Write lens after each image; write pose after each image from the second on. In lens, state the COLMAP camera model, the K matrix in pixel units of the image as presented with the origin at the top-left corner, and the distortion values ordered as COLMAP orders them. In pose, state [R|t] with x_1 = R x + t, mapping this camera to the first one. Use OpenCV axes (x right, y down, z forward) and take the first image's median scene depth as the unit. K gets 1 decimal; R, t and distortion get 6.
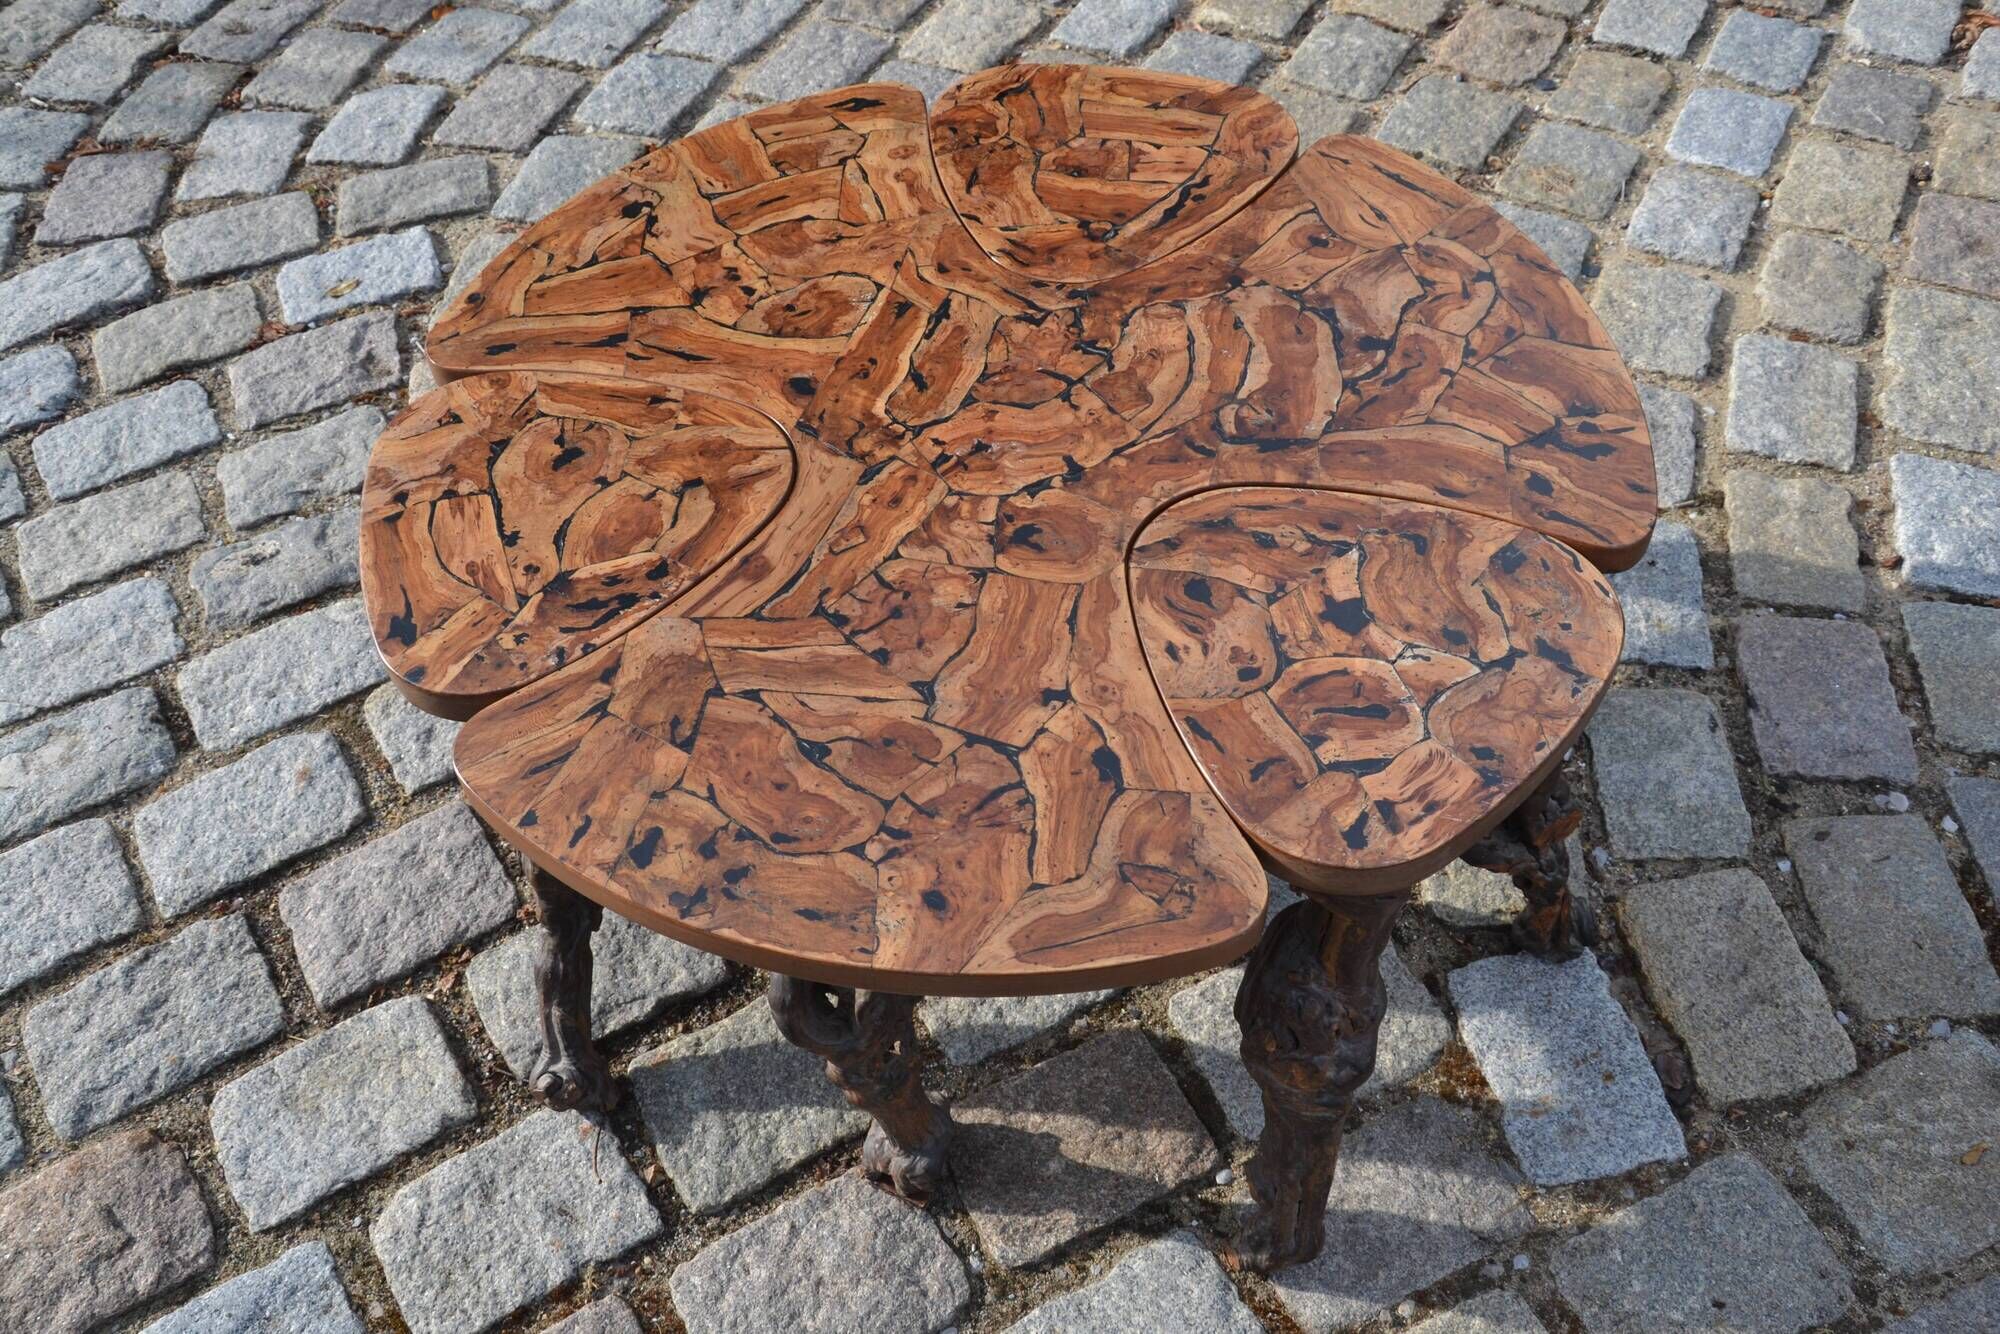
lens RADIAL K [[1705.3, 0, 1001.6], [0, 1705.3, 666.9], [0, 0, 1]] dist [-0.136041, 0.137723]
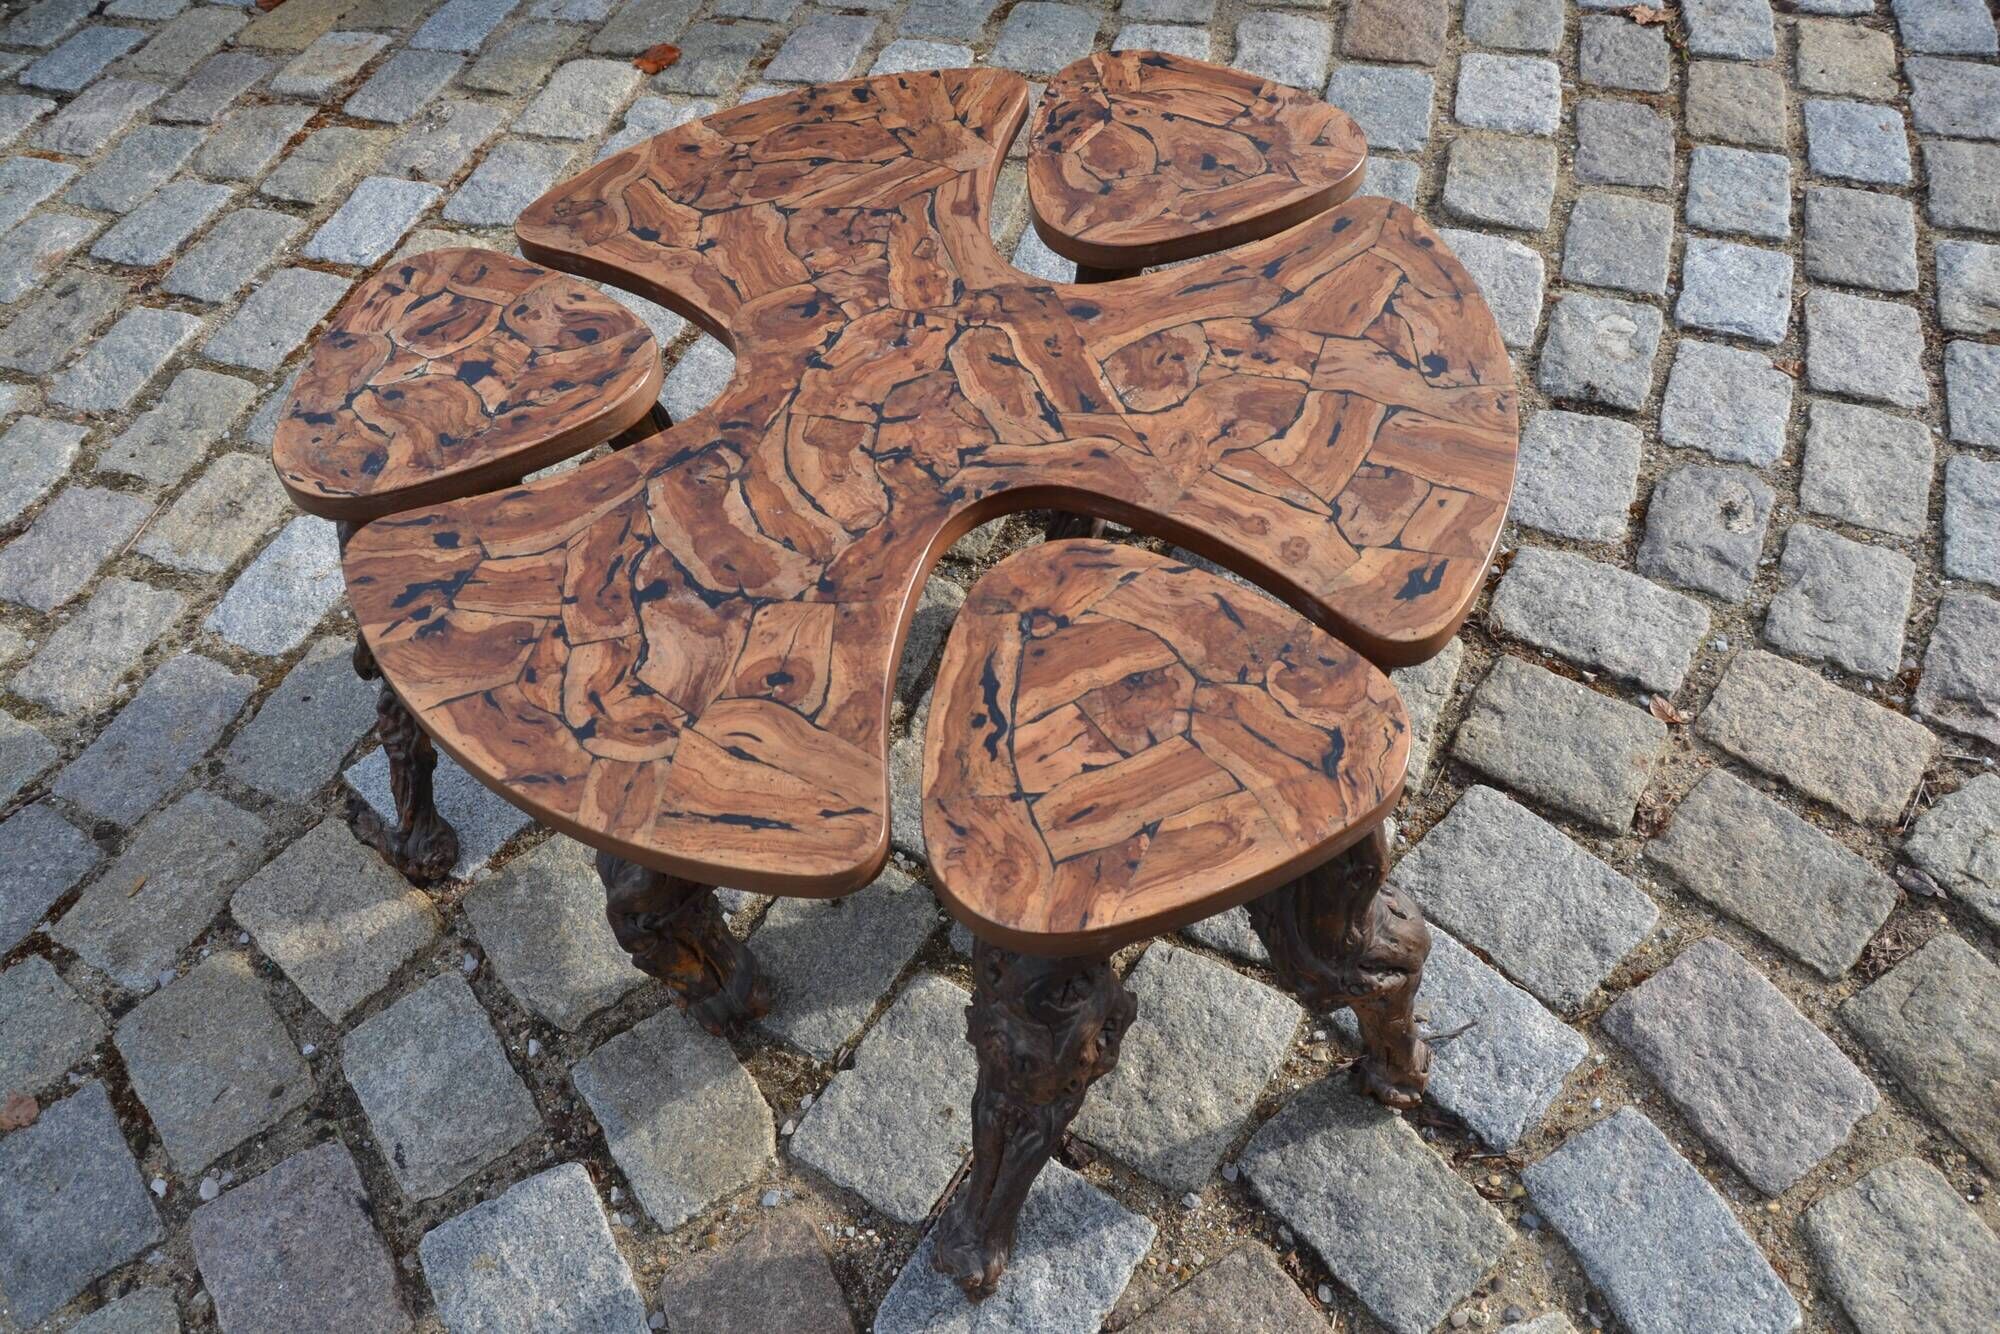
lens RADIAL K [[1590.6, 0, 975.6], [0, 1590.6, 675.1], [0, 0, 1]] dist [-0.148551, 0.108899]
pose [[-0.785418, 0.536297, -0.309037, 0.398816], [-0.401634, -0.061678, 0.913721, -1.140160], [0.470965, 0.841773, 0.263839, 0.939696]]
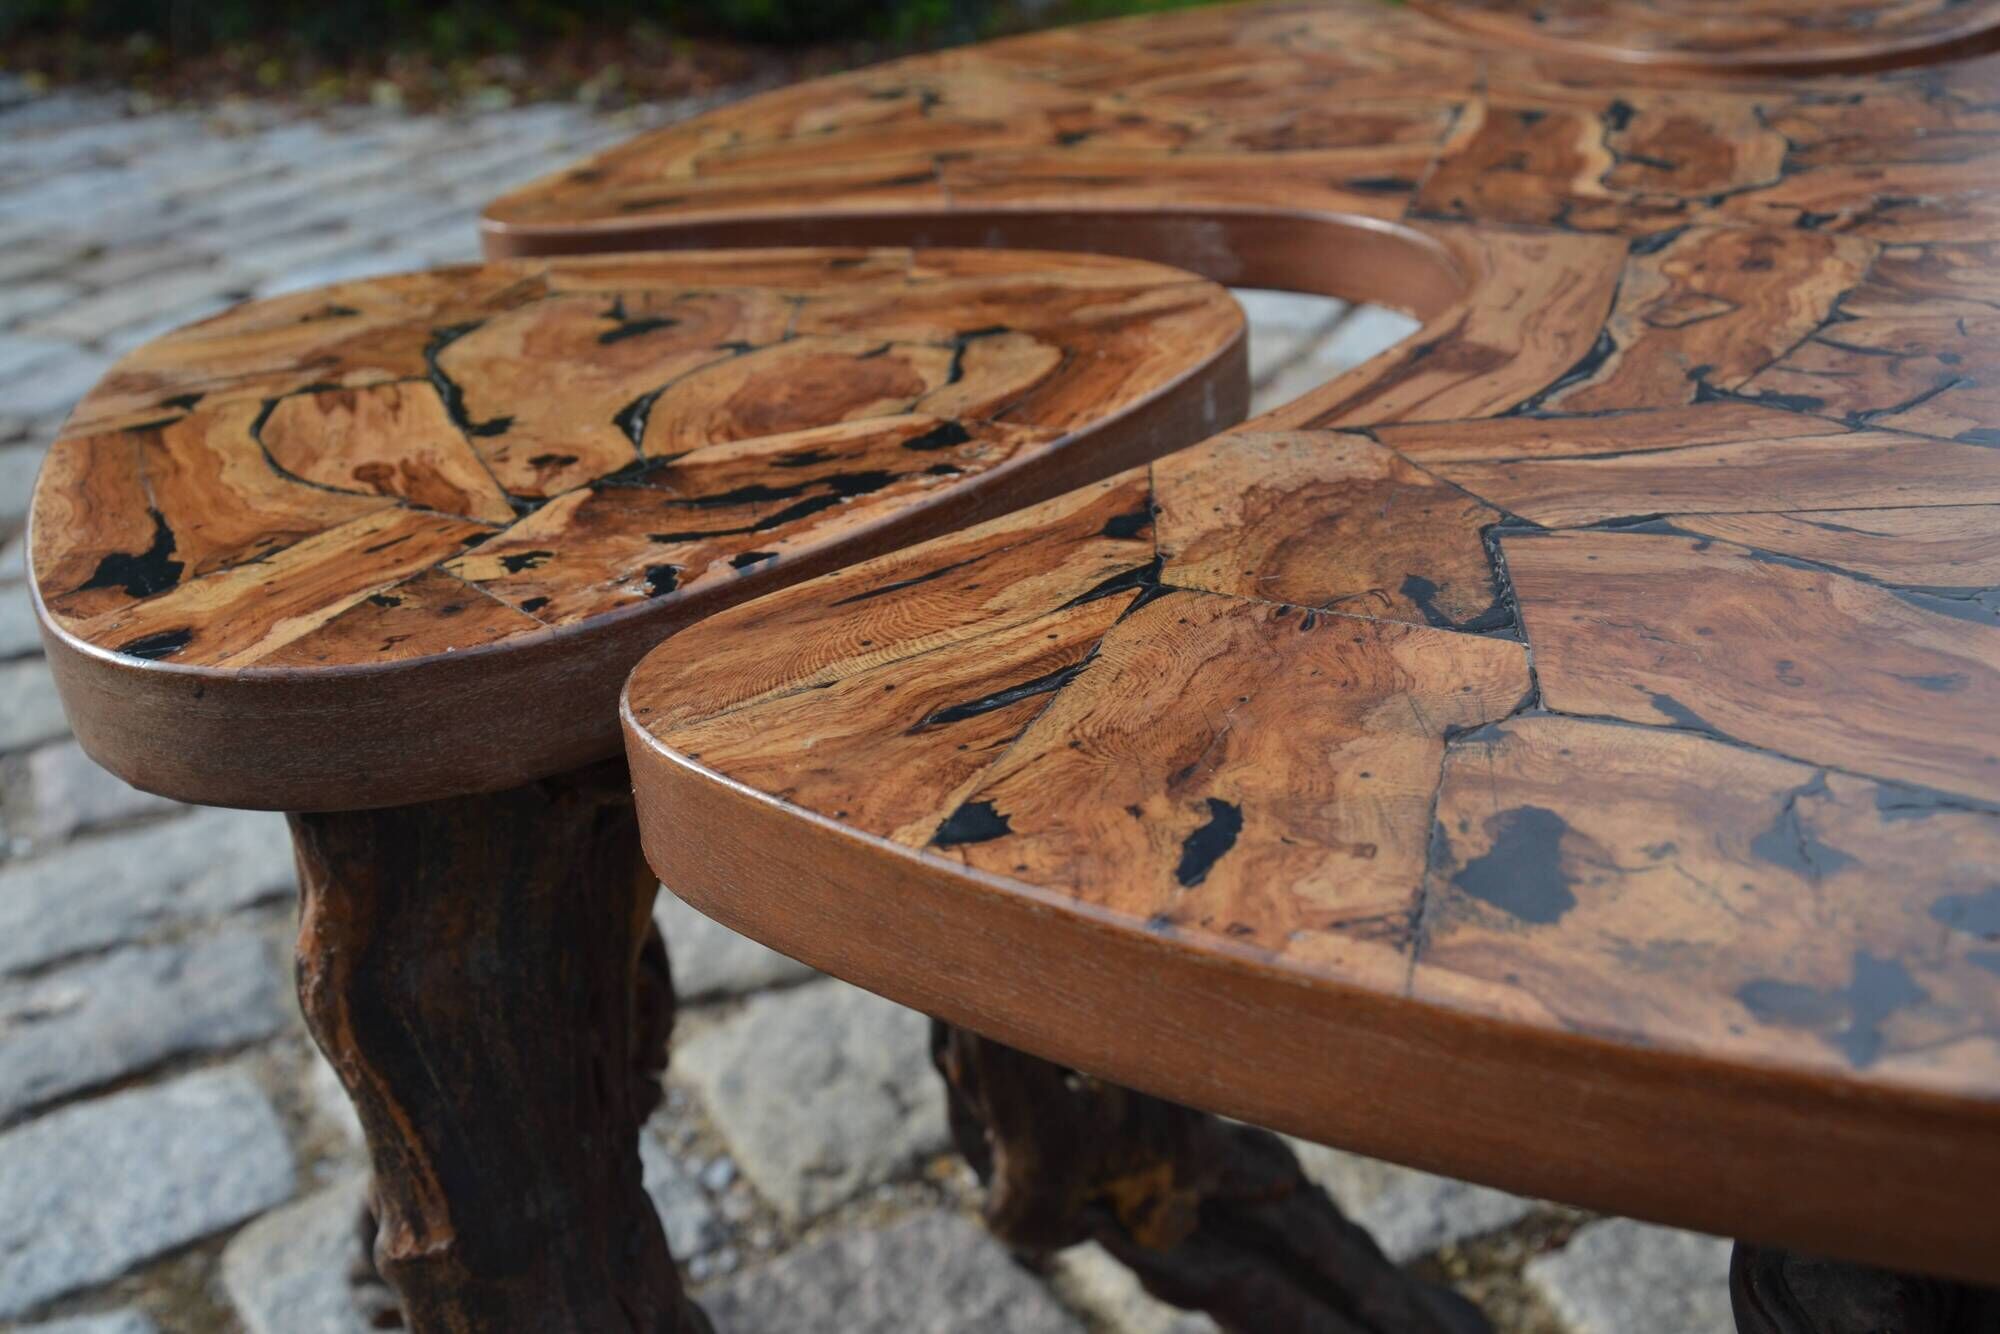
lens RADIAL K [[2028.7, 0, 994.2], [0, 2028.7, 671.6], [0, 0, 1]] dist [-0.105386, 0.286532]
pose [[0.999030, -0.043565, 0.006393, -0.235295], [0.042310, 0.909576, -0.413377, 0.161504], [0.012194, 0.413247, 0.910537, 0.614427]]
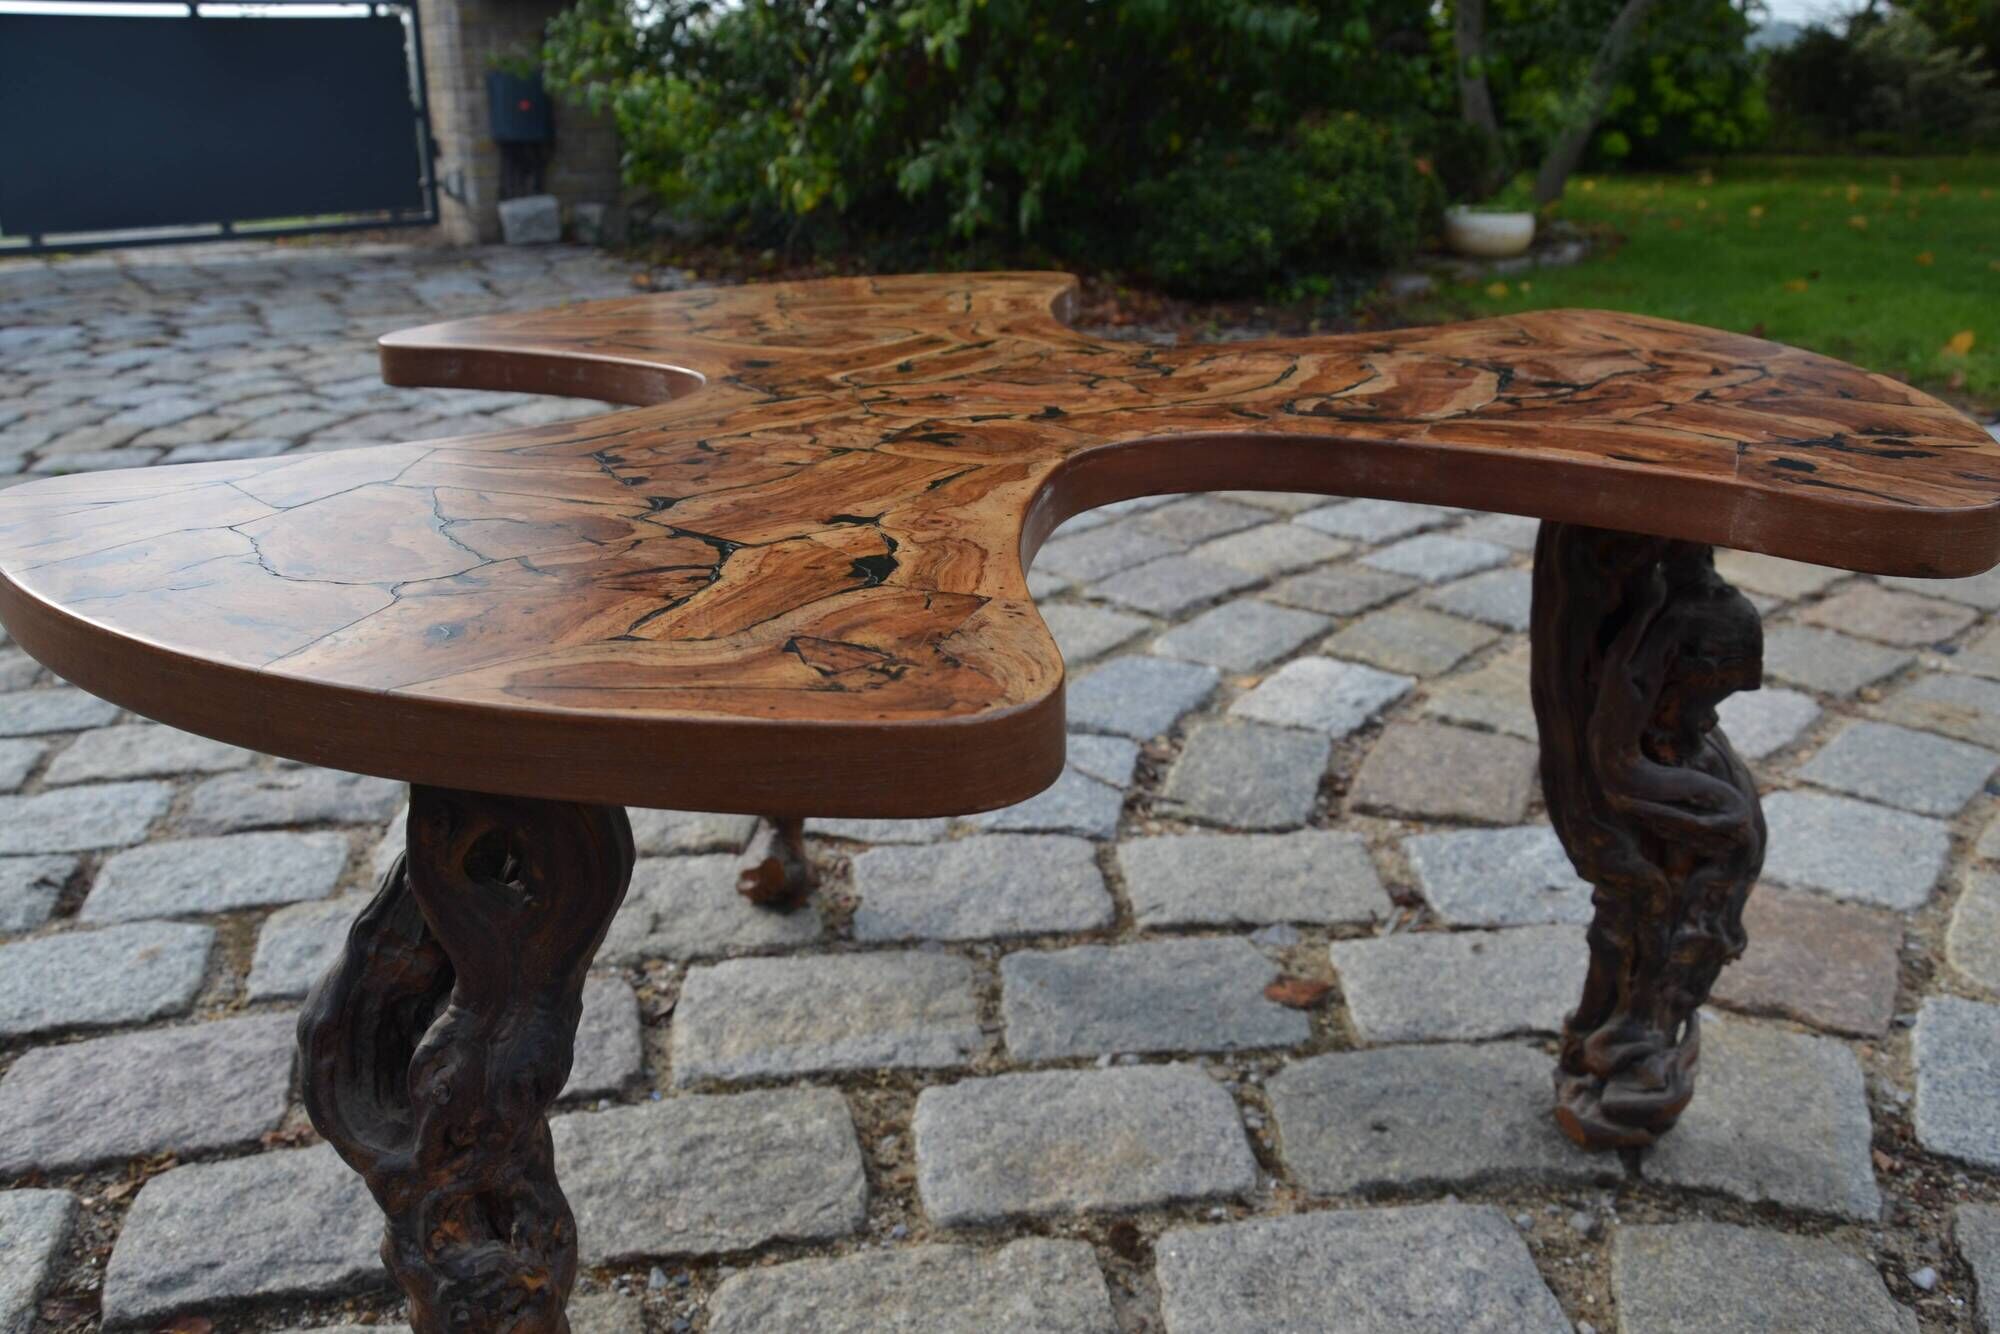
lens RADIAL K [[1680.9, 0, 990.7], [0, 1680.9, 664.1], [0, 0, 1]] dist [-0.143791, 0.142524]
pose [[0.950456, 0.123733, -0.285174, 0.217999], [-0.248719, 0.852991, -0.458852, 0.274748], [0.186475, 0.507047, 0.841505, 0.487883]]
